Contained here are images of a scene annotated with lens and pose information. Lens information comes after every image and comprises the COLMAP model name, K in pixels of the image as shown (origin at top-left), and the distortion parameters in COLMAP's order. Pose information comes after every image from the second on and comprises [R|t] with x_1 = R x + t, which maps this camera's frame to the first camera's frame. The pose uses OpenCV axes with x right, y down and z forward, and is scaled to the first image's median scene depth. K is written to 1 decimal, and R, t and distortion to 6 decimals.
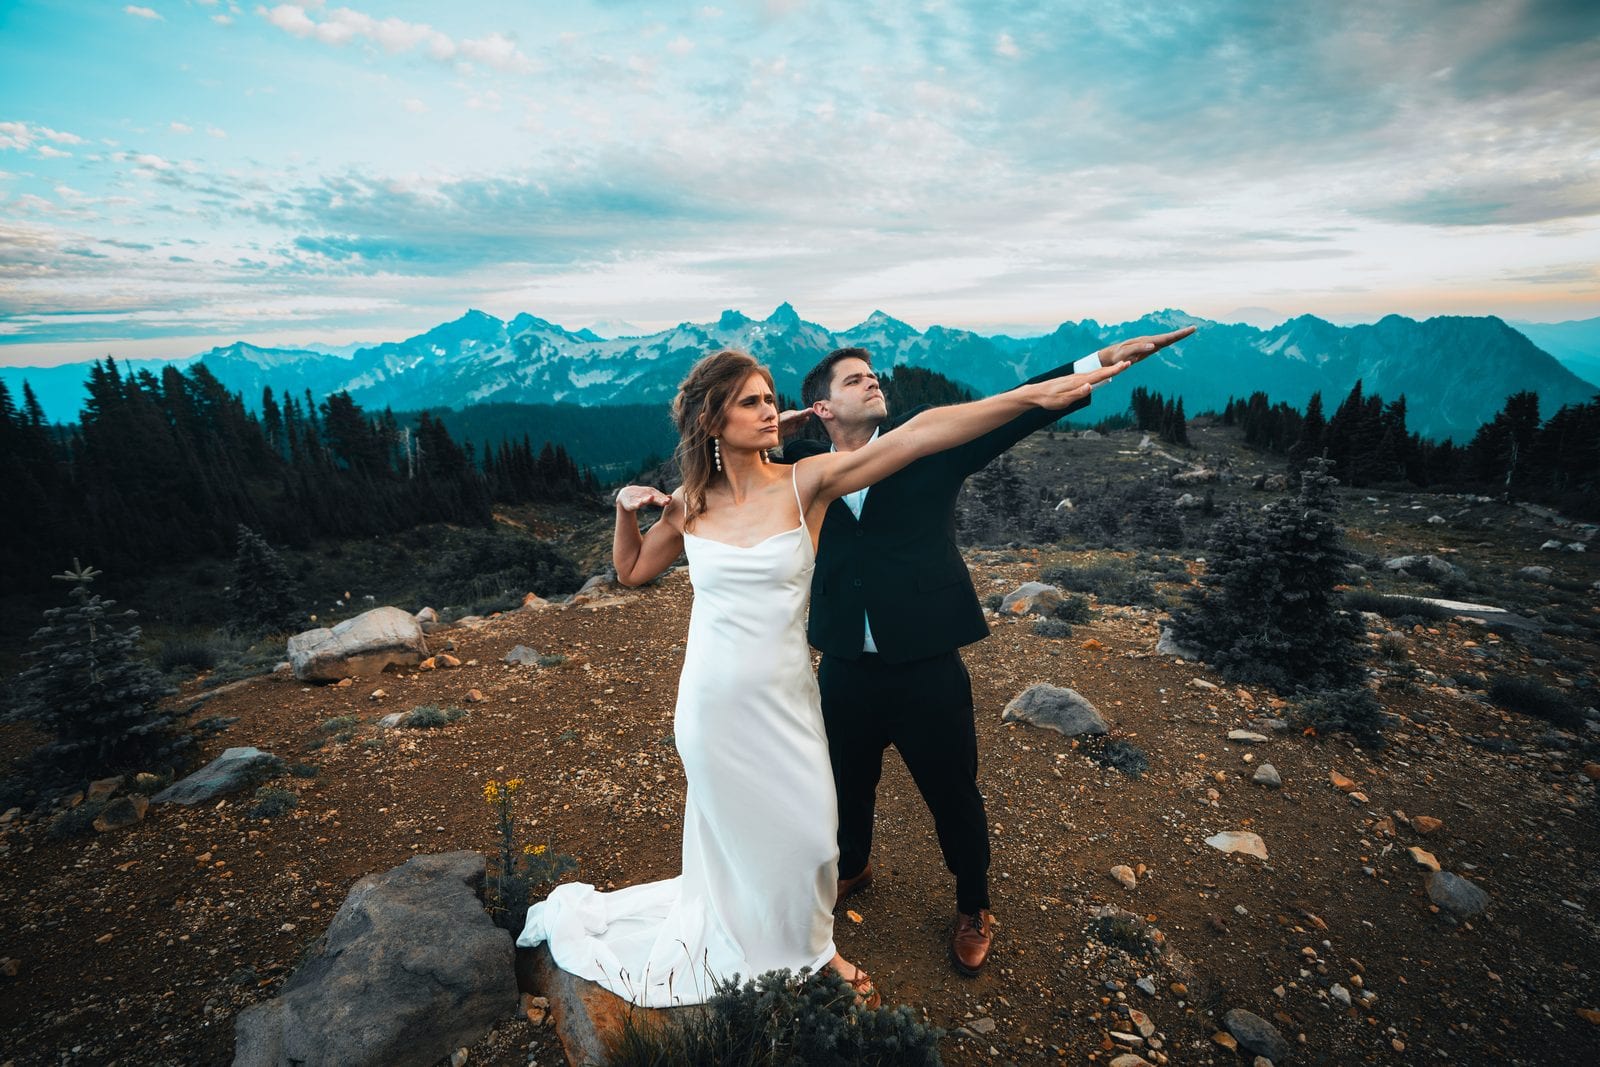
lens RADIAL K [[809.8, 0, 833.0], [0, 809.8, 527.9], [0, 0, 1]] dist [-0.060193, 0.001080]
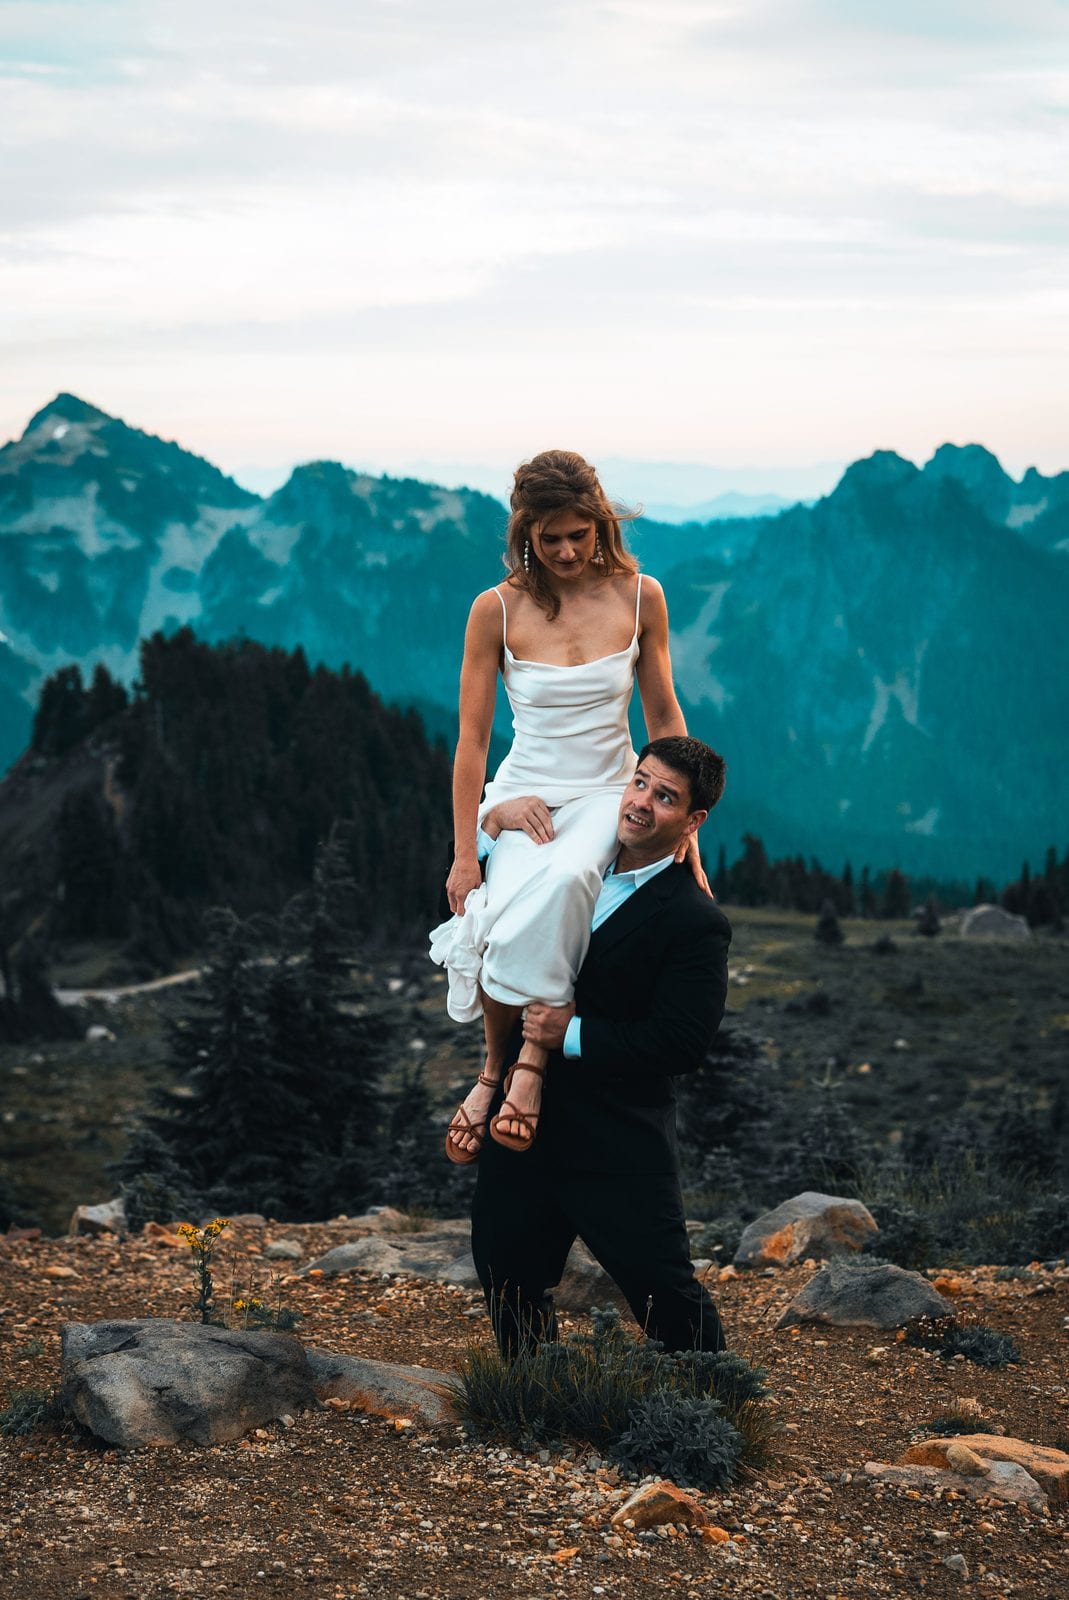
lens RADIAL K [[3936.4, 0, 534.5], [0, 3936.4, 800.0], [0, 0, 1]] dist [-0.253837, 0.055665]
pose [[0.982214, -0.002266, 0.187750, -0.034699], [0.030980, 0.988178, -0.150150, 0.020943], [-0.185190, 0.153296, 0.970672, -0.124553]]
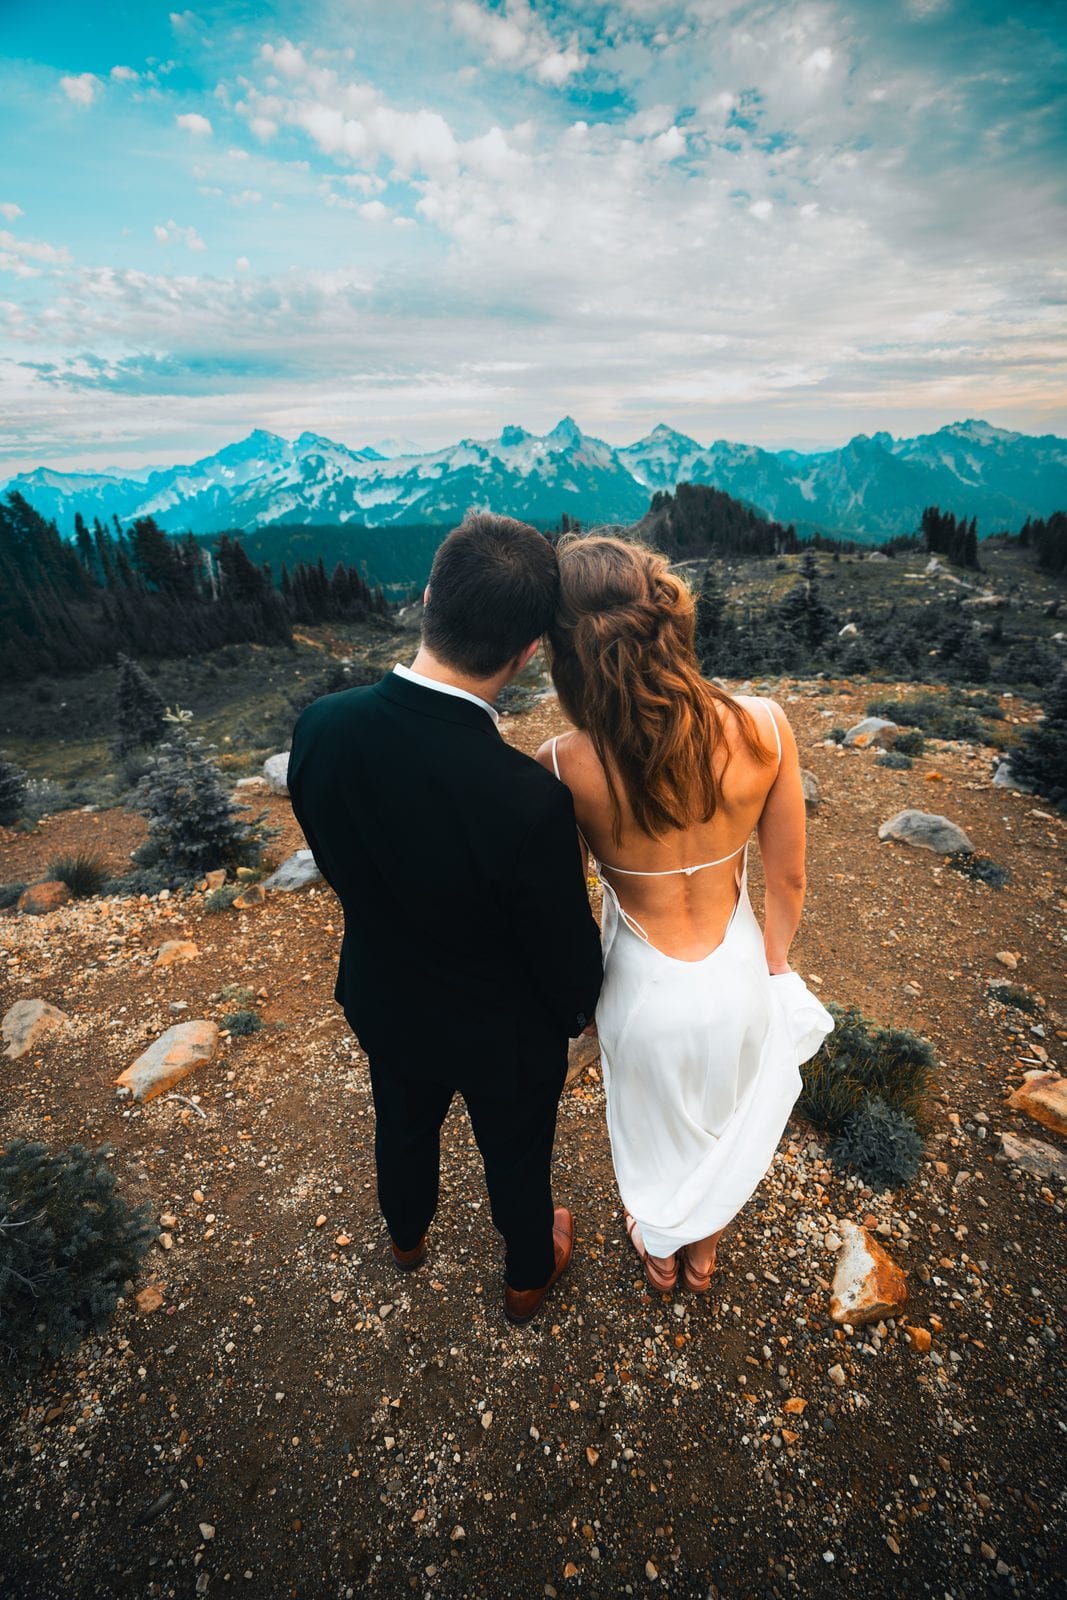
lens RADIAL K [[776.3, 0, 533.5], [0, 776.3, 800.0], [0, 0, 1]] dist [-0.056056, 0.000681]
pose [[0.996183, 0.023302, -0.084121, -0.016310], [-0.006466, 0.980761, 0.195106, -0.003263], [0.087049, -0.193817, 0.977168, -0.012884]]
